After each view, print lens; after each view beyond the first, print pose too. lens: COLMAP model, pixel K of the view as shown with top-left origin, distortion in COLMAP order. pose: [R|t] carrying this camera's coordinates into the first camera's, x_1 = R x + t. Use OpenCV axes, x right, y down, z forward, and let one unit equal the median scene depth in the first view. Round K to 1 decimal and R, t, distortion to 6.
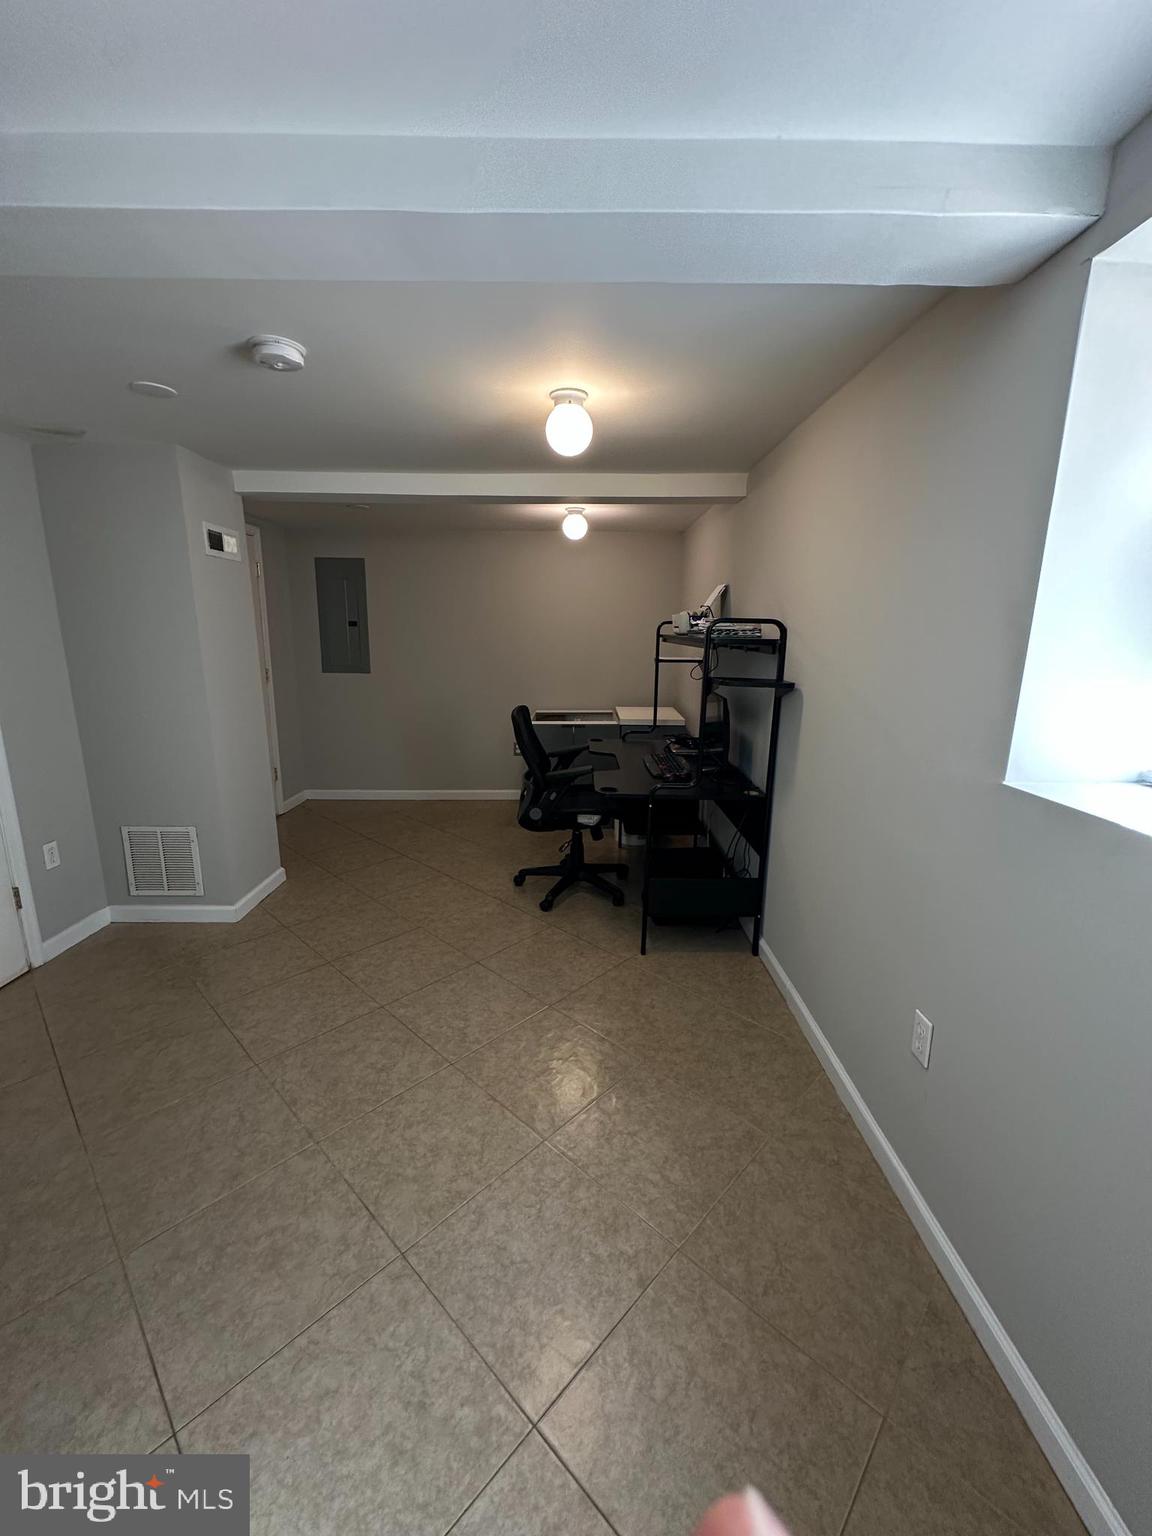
lens RADIAL K [[610.9, 0, 574.9], [0, 610.9, 770.5], [0, 0, 1]] dist [-0.001001, 0.000369]
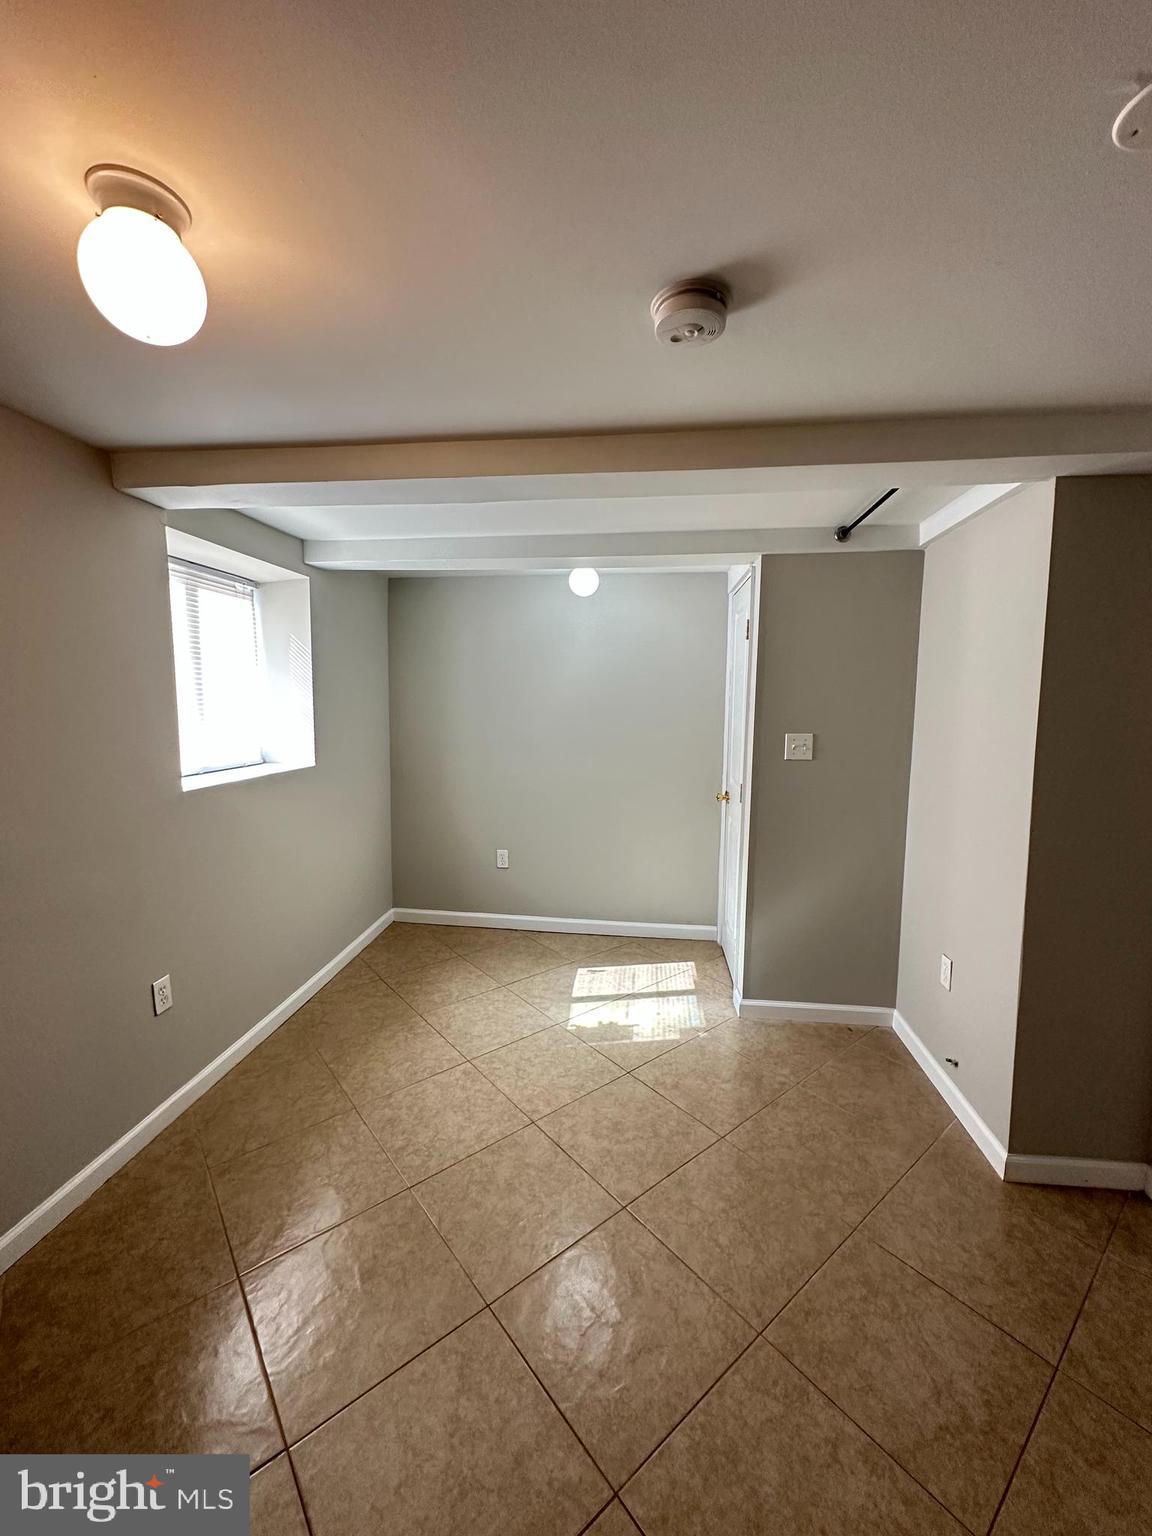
lens RADIAL K [[610.9, 0, 580.5], [0, 610.9, 765.5], [0, 0, 1]] dist [-0.001001, 0.000369]
pose [[-0.993314, -0.033333, 0.110530, -0.479203], [0.004930, 0.944291, 0.329074, -0.473536], [-0.115341, 0.327419, -0.937813, 1.886965]]
